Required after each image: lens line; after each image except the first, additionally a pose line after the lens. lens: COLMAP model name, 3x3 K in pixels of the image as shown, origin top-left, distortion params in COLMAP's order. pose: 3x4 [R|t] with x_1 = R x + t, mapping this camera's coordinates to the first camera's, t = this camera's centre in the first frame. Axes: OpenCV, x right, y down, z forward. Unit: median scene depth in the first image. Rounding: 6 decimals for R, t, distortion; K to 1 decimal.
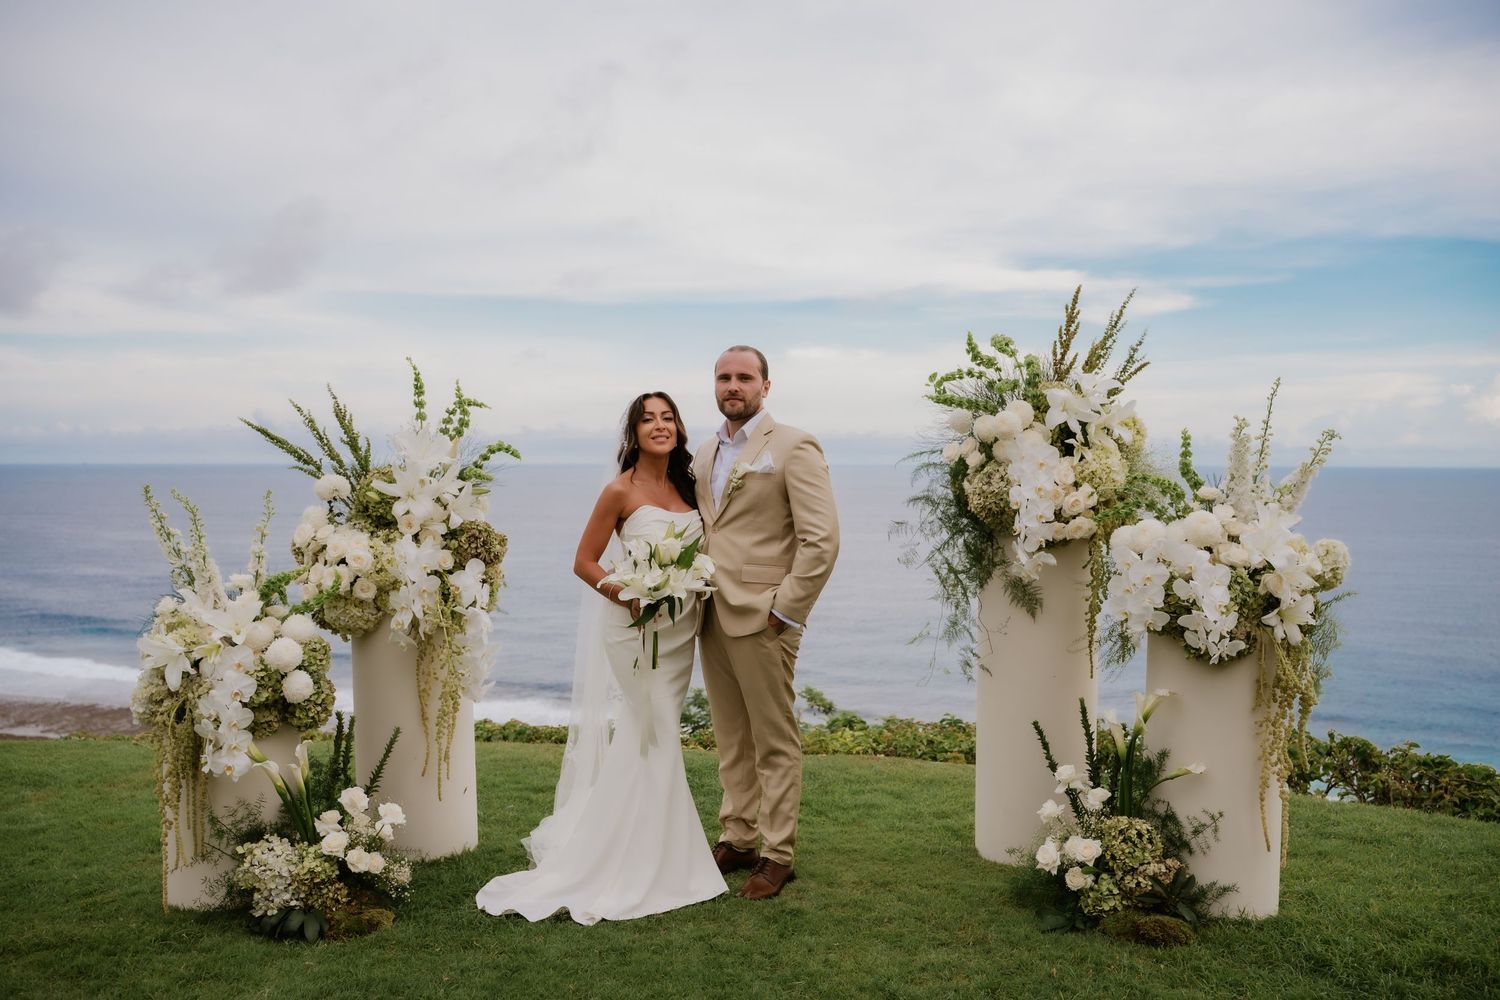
lens RADIAL K [[1197.4, 0, 762.4], [0, 1197.4, 515.2], [0, 0, 1]] dist [0.012203, -0.014523]
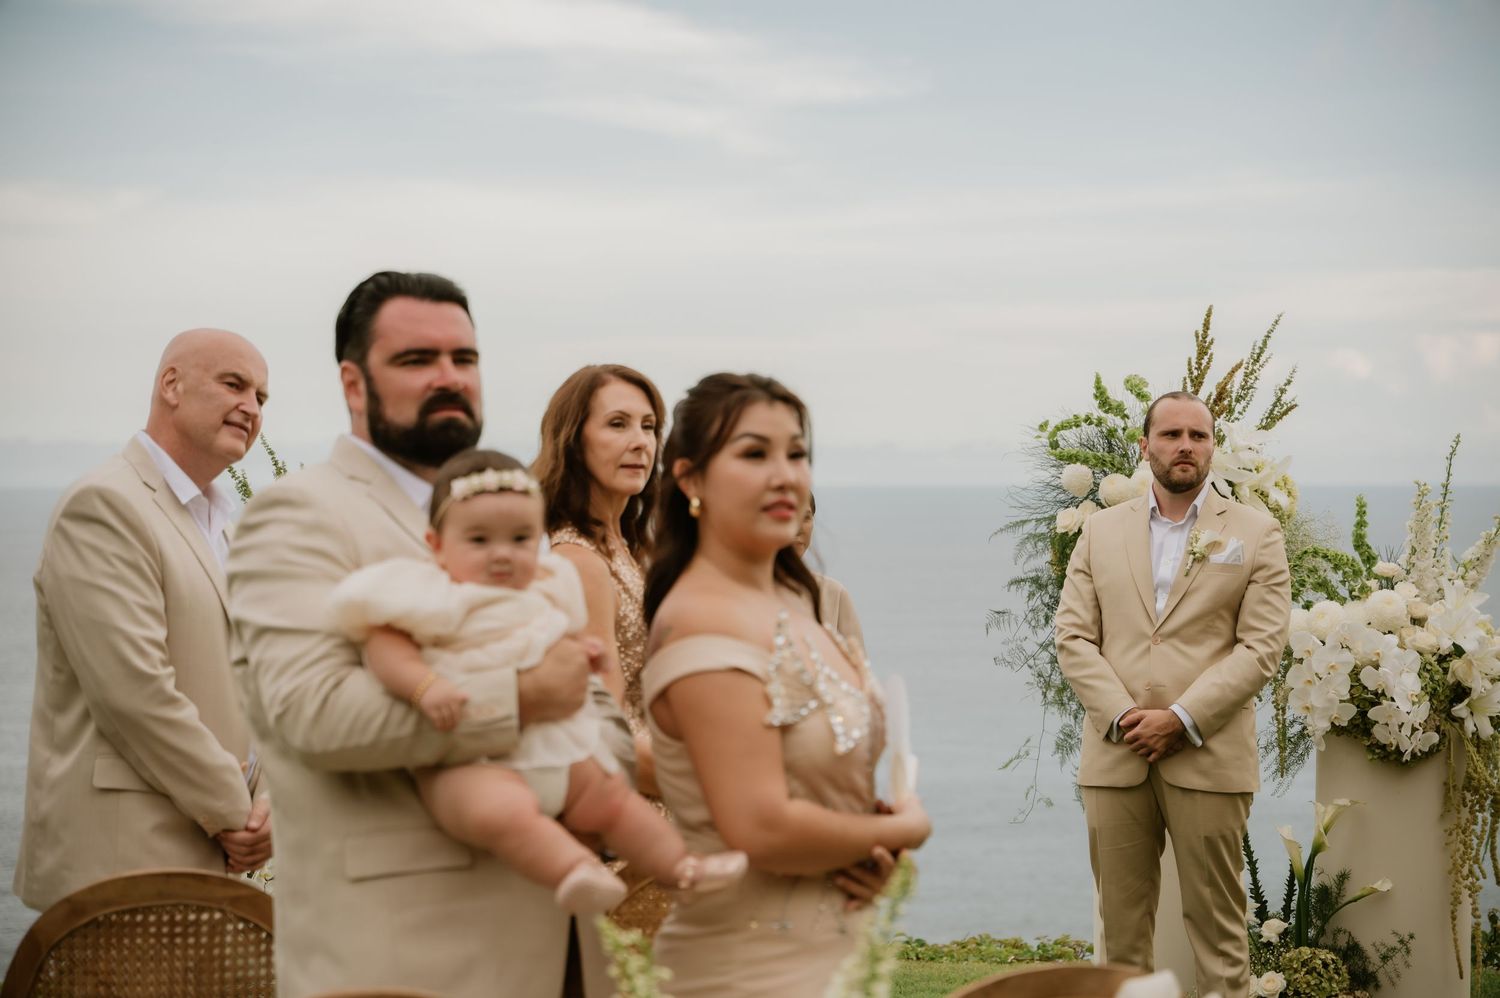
lens RADIAL K [[3174.3, 0, 683.9], [0, 3174.3, 483.3], [0, 0, 1]] dist [-0.014761, 0.000000]
pose [[0.977695, -0.005765, 0.209950, -0.595514], [0.014436, 0.999104, -0.039795, 0.003239], [-0.209533, 0.041938, 0.976902, -1.115608]]
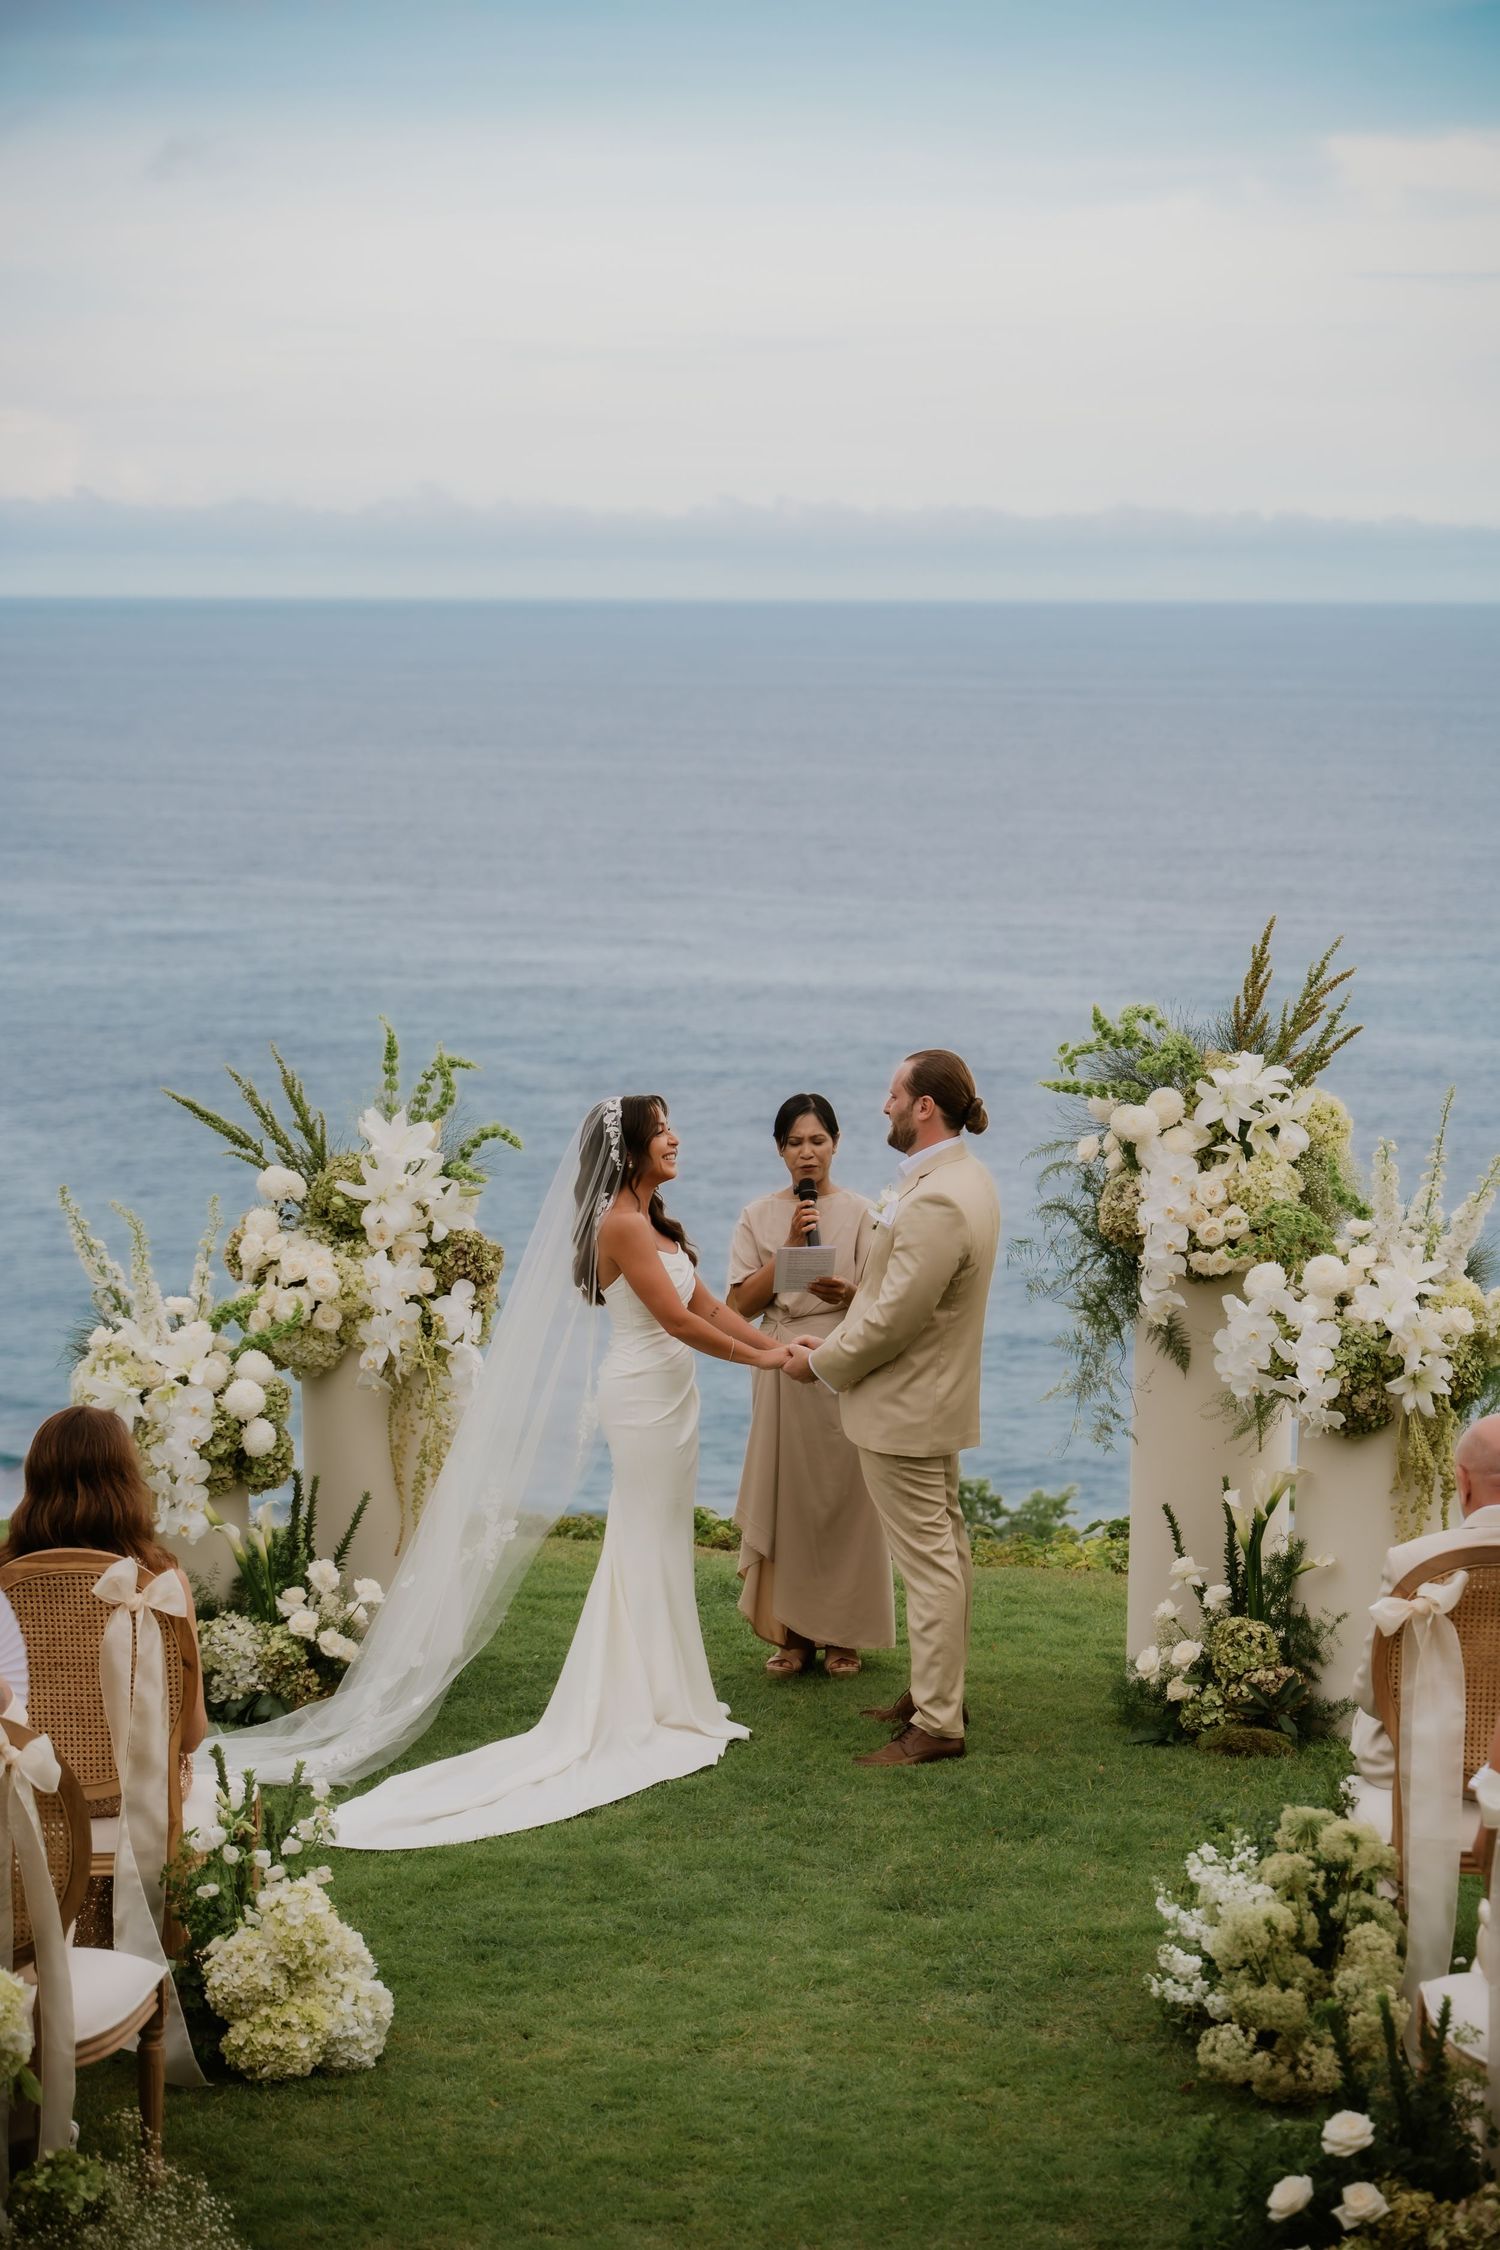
lens RADIAL K [[4761.5, 0, 865.7], [0, 4761.5, 1139.3], [0, 0, 1]] dist [-0.014761, 0.000000]
pose [[0.993537, 0.017773, -0.112106, 0.399336], [-0.010193, 0.997645, 0.067823, -0.292506], [0.113047, -0.066242, 0.991379, -2.220517]]
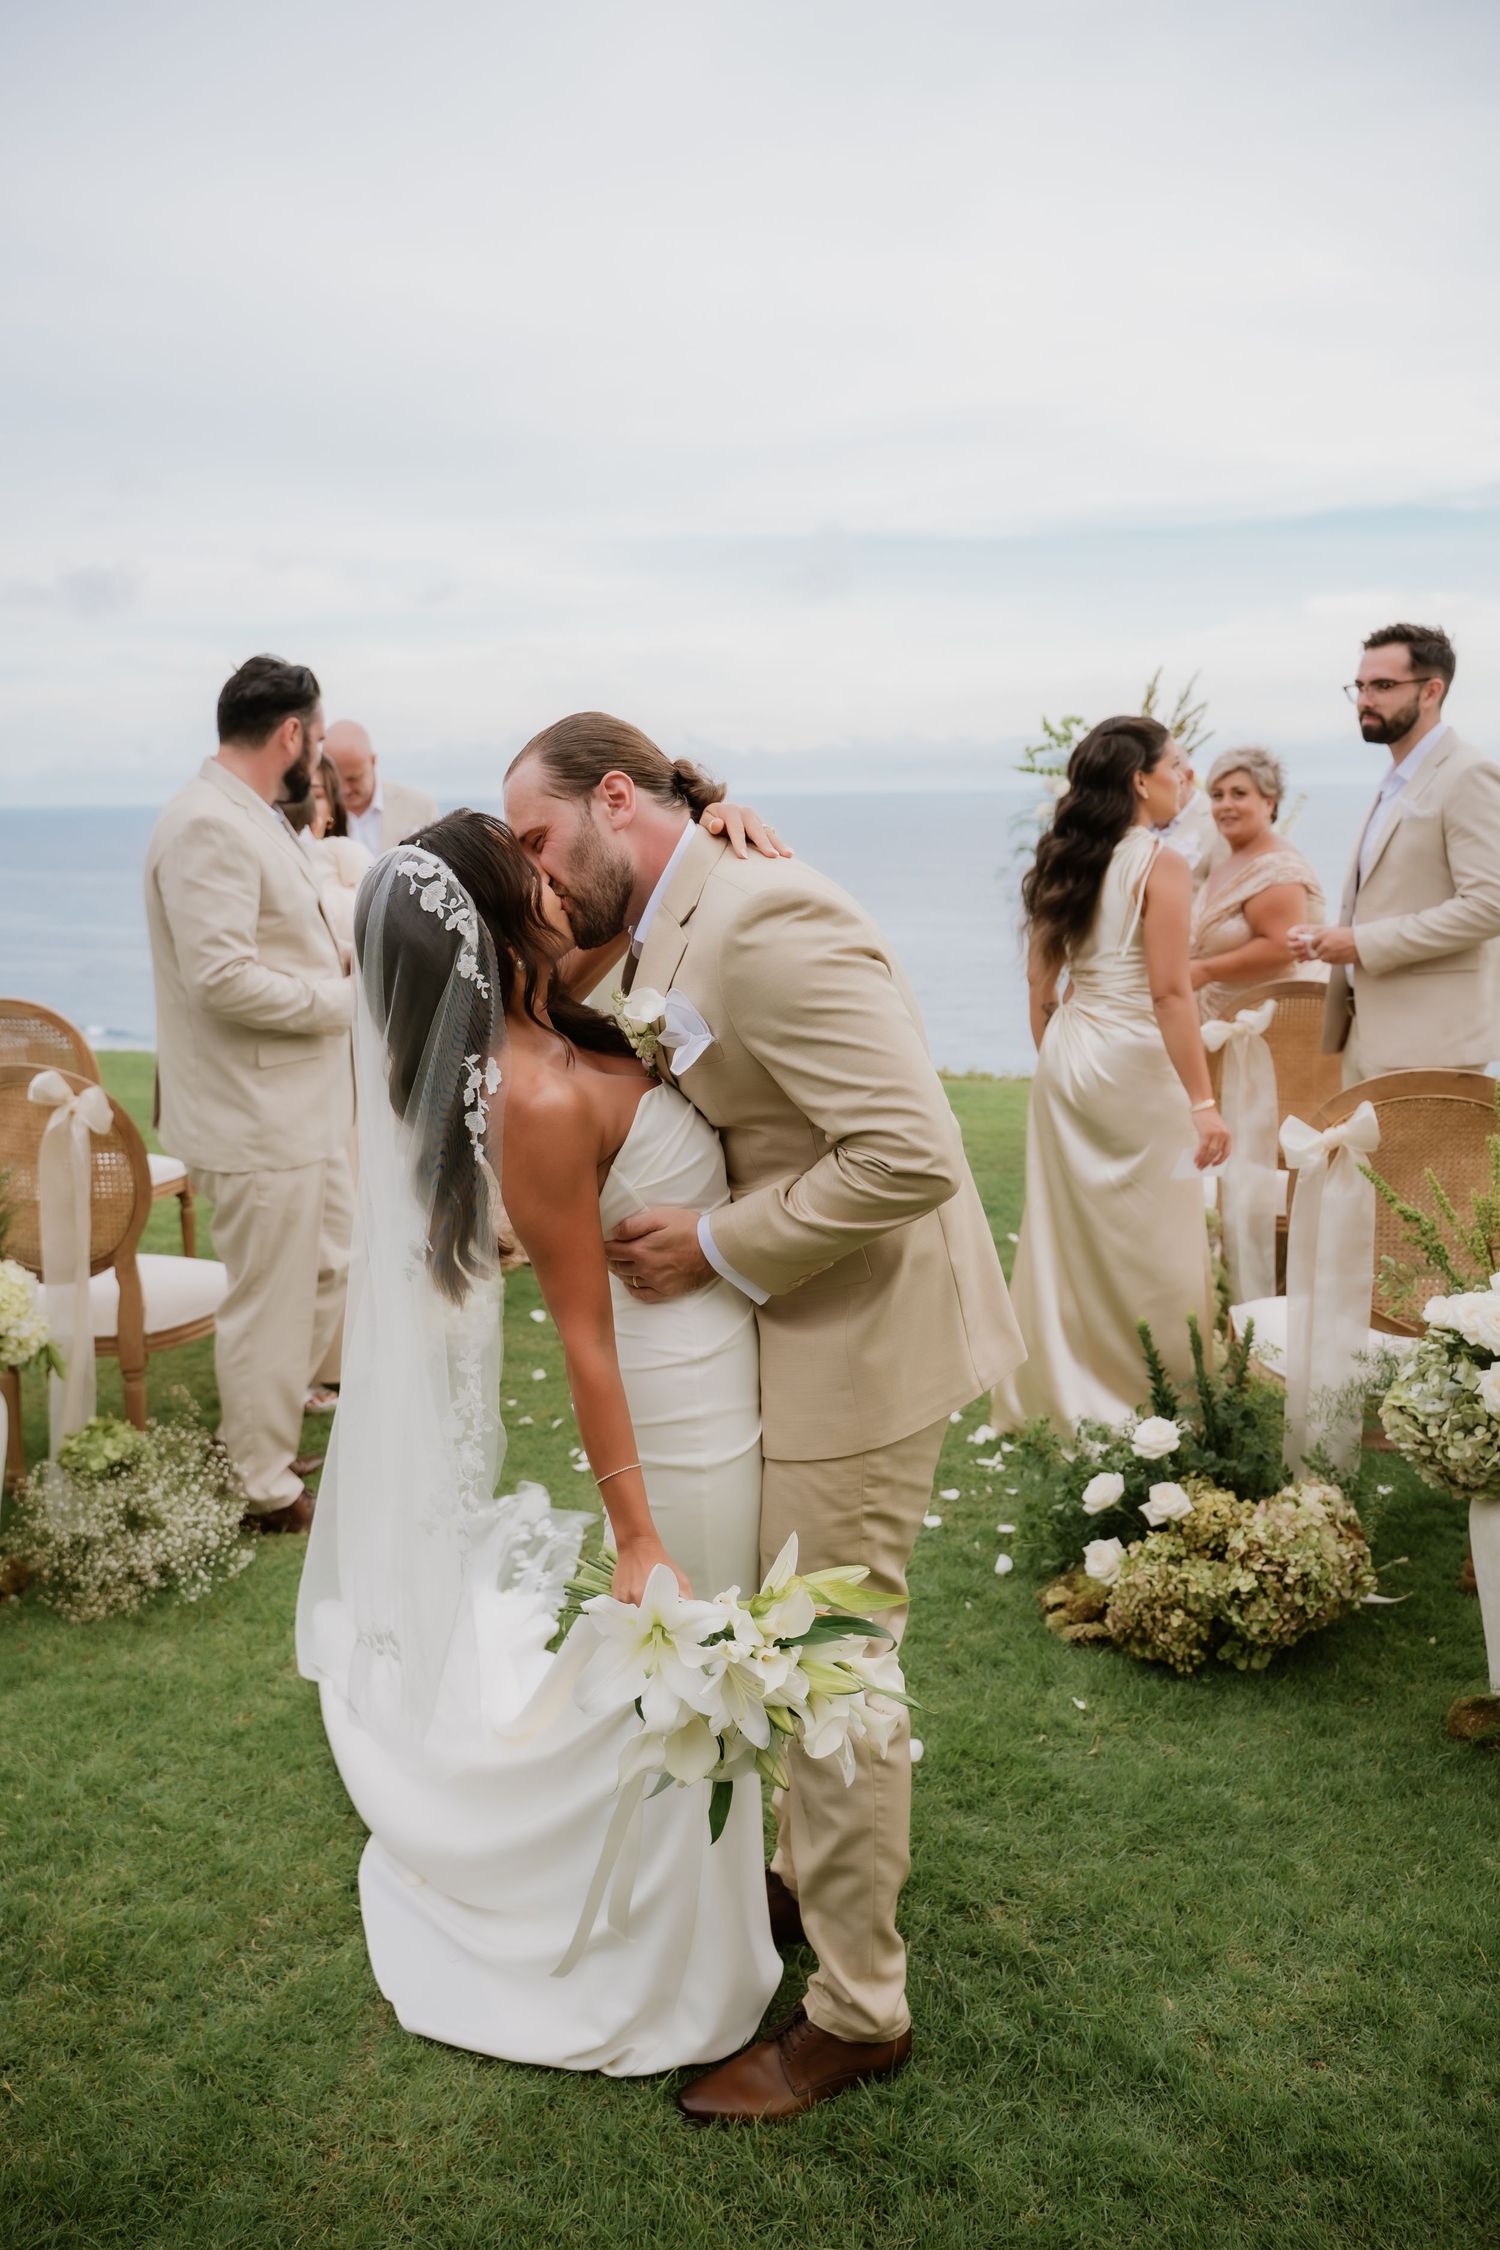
lens RADIAL K [[1796.1, 0, 771.1], [0, 1796.1, 1117.0], [0, 0, 1]] dist [0.012203, -0.014523]
pose [[0.965475, 0.029037, -0.258874, 0.424647], [0.005397, 0.991325, 0.131322, 0.017106], [0.260441, -0.128185, 0.956942, -1.000045]]
